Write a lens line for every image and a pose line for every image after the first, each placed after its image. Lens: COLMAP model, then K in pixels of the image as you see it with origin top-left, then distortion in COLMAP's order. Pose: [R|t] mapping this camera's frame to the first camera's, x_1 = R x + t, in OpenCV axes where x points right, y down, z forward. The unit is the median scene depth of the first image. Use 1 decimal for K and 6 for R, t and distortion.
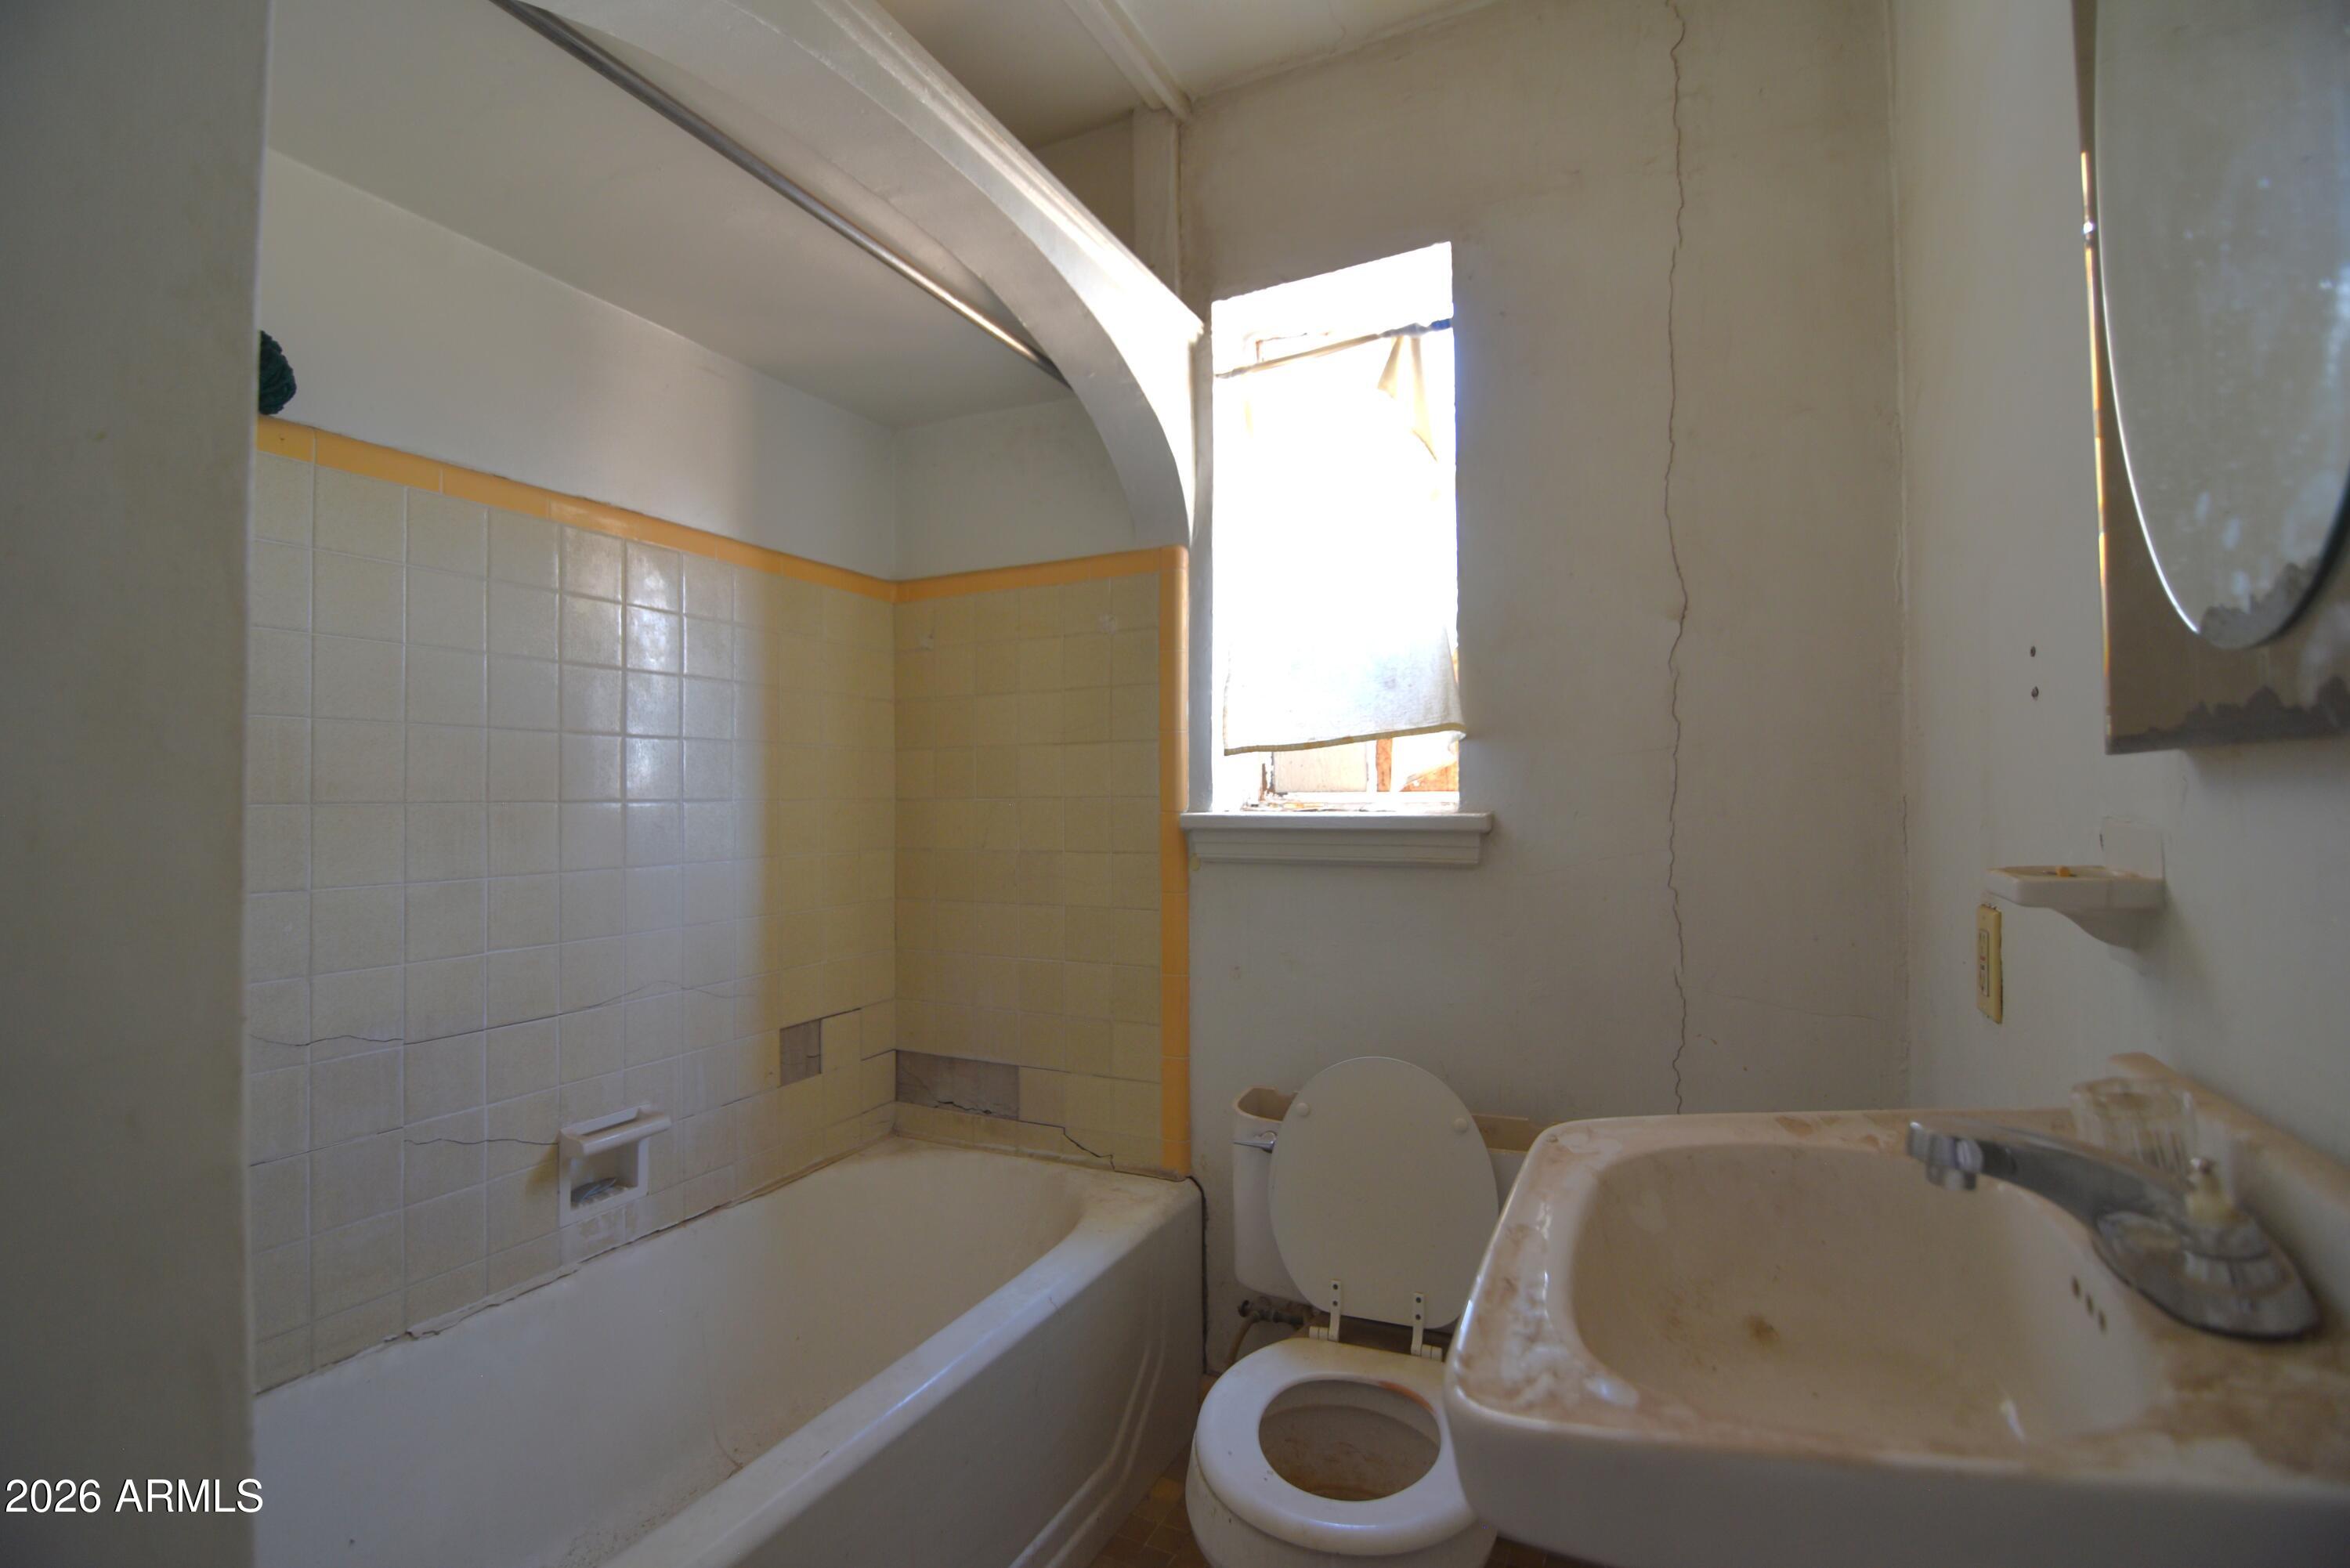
lens RADIAL K [[1035.8, 0, 1164.1], [0, 1035.8, 779.9], [0, 0, 1]] dist [-0.009514, -0.007227]
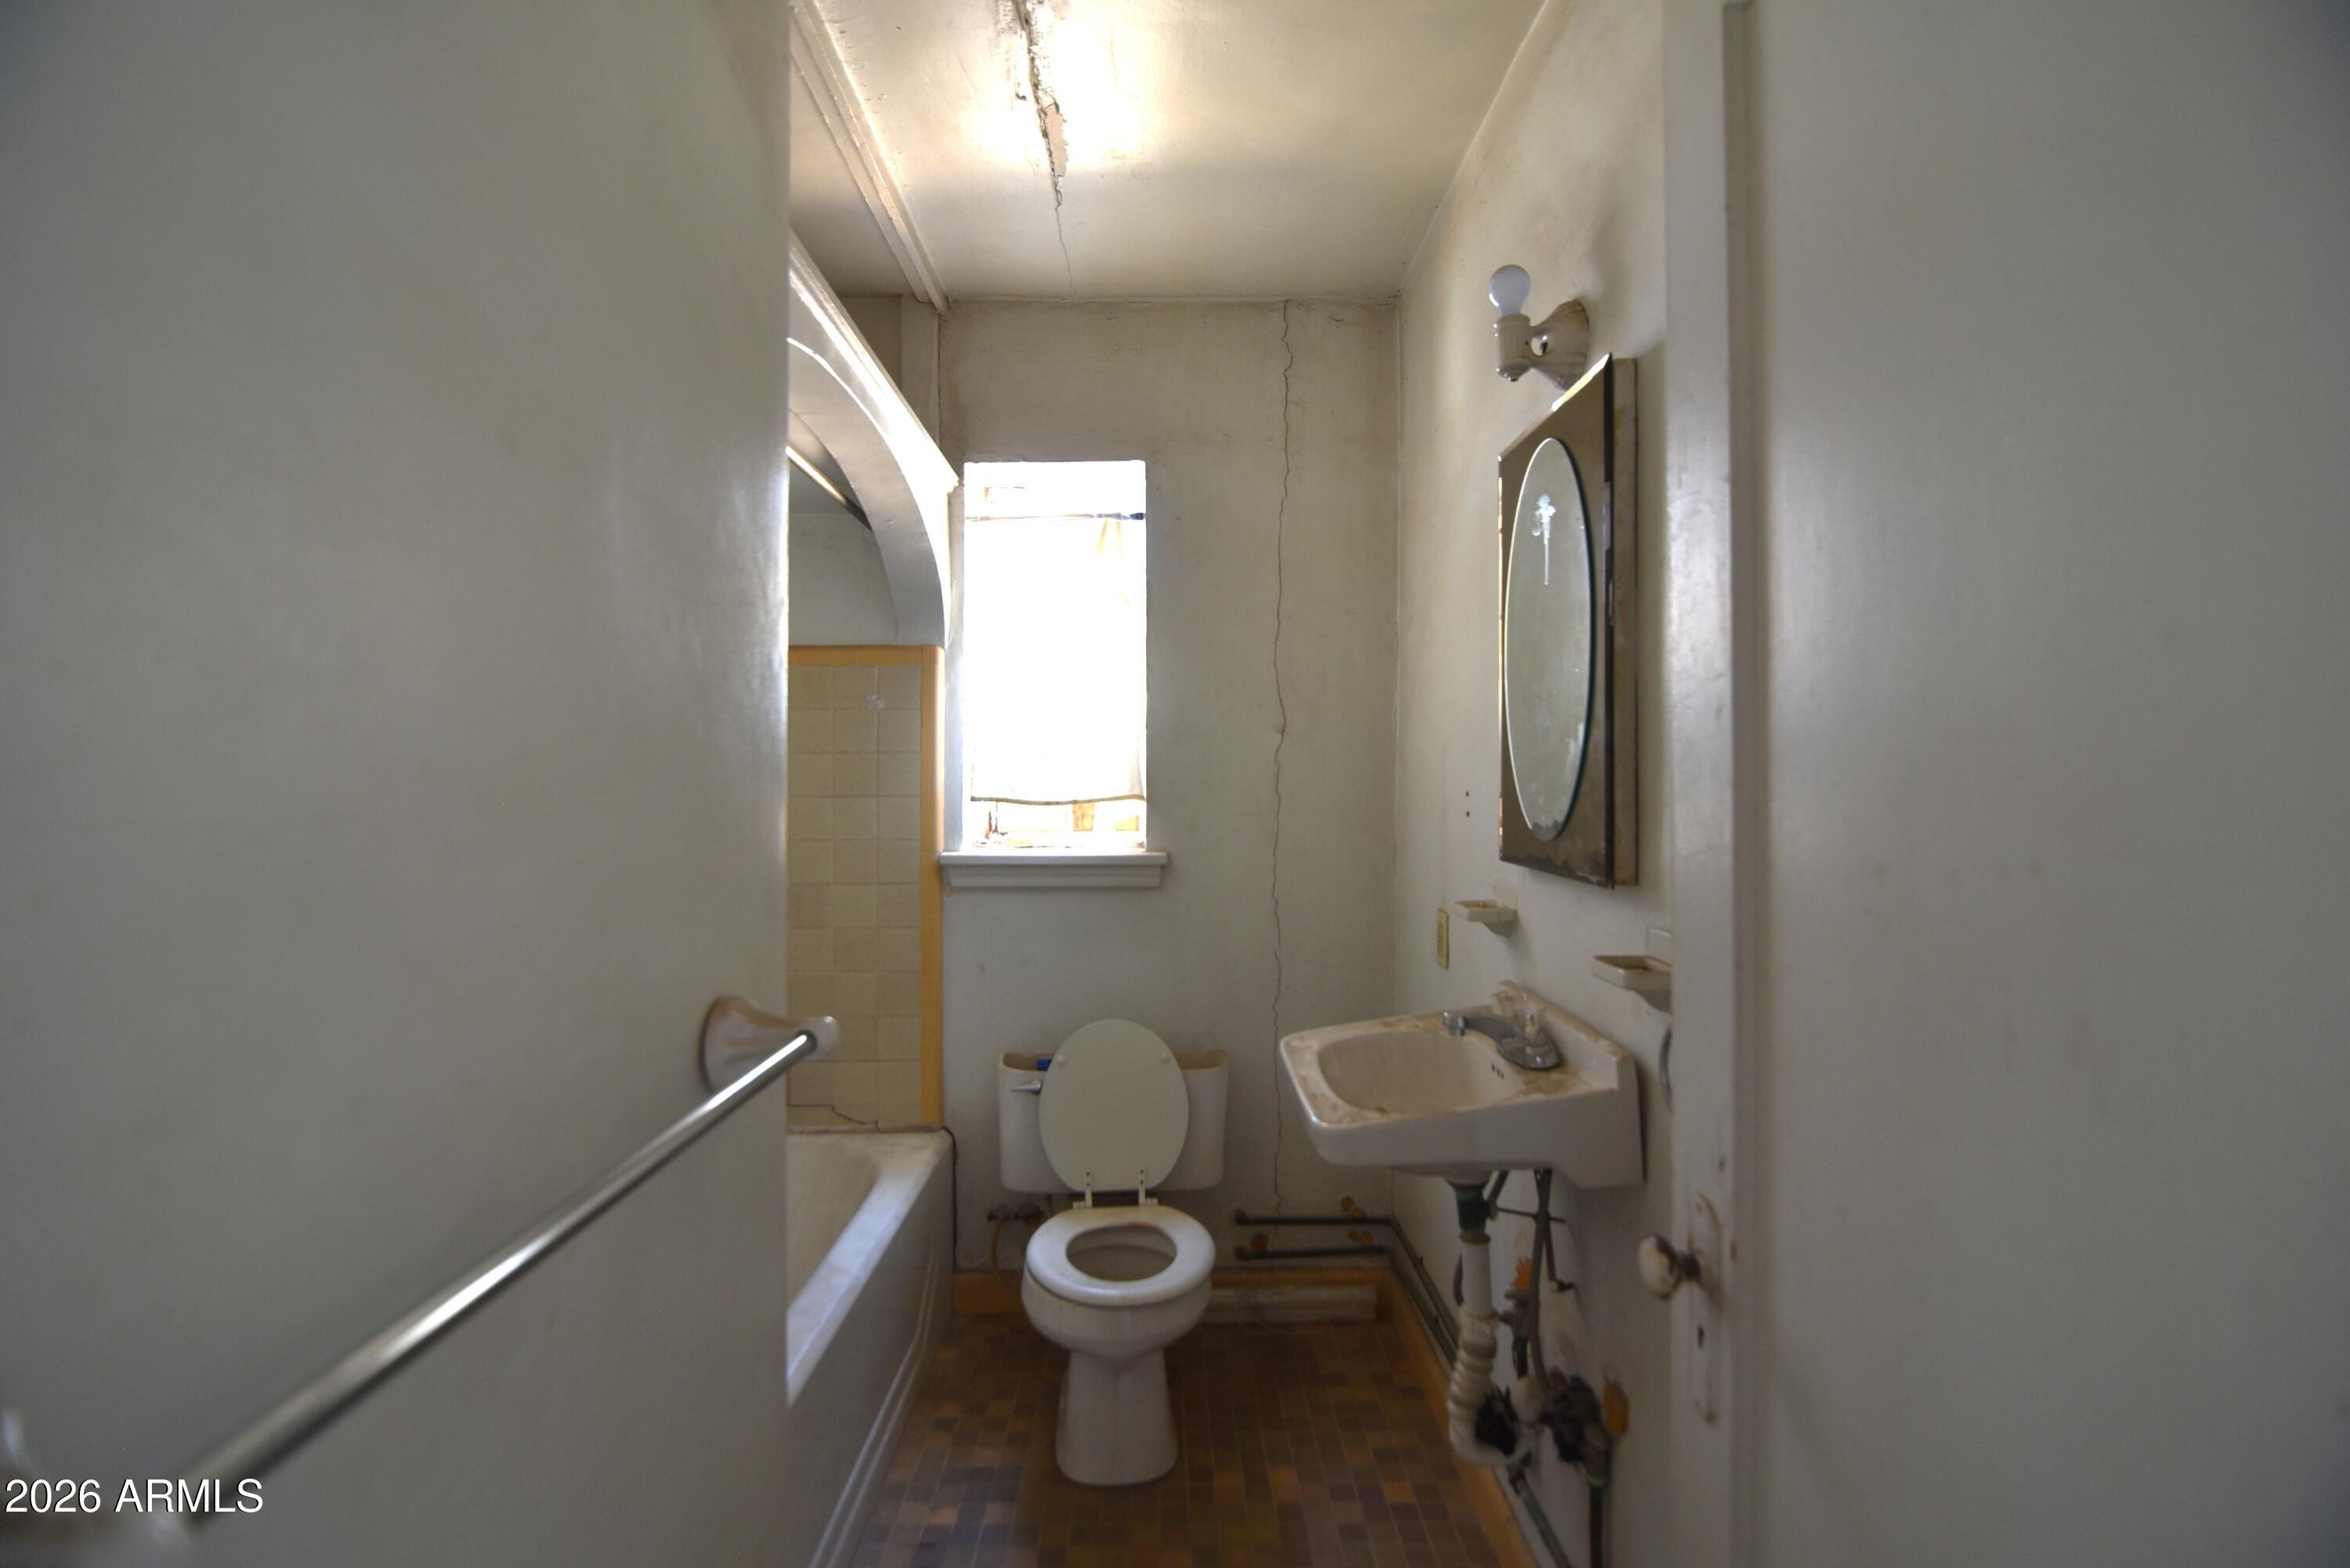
lens RADIAL K [[1035.8, 0, 1170.6], [0, 1035.8, 784.0], [0, 0, 1]] dist [-0.009514, -0.007227]
pose [[0.889864, 0.003396, 0.456212, -0.378593], [-0.014456, 0.999680, 0.020756, -0.102142], [-0.455996, -0.025065, 0.889629, -0.349801]]
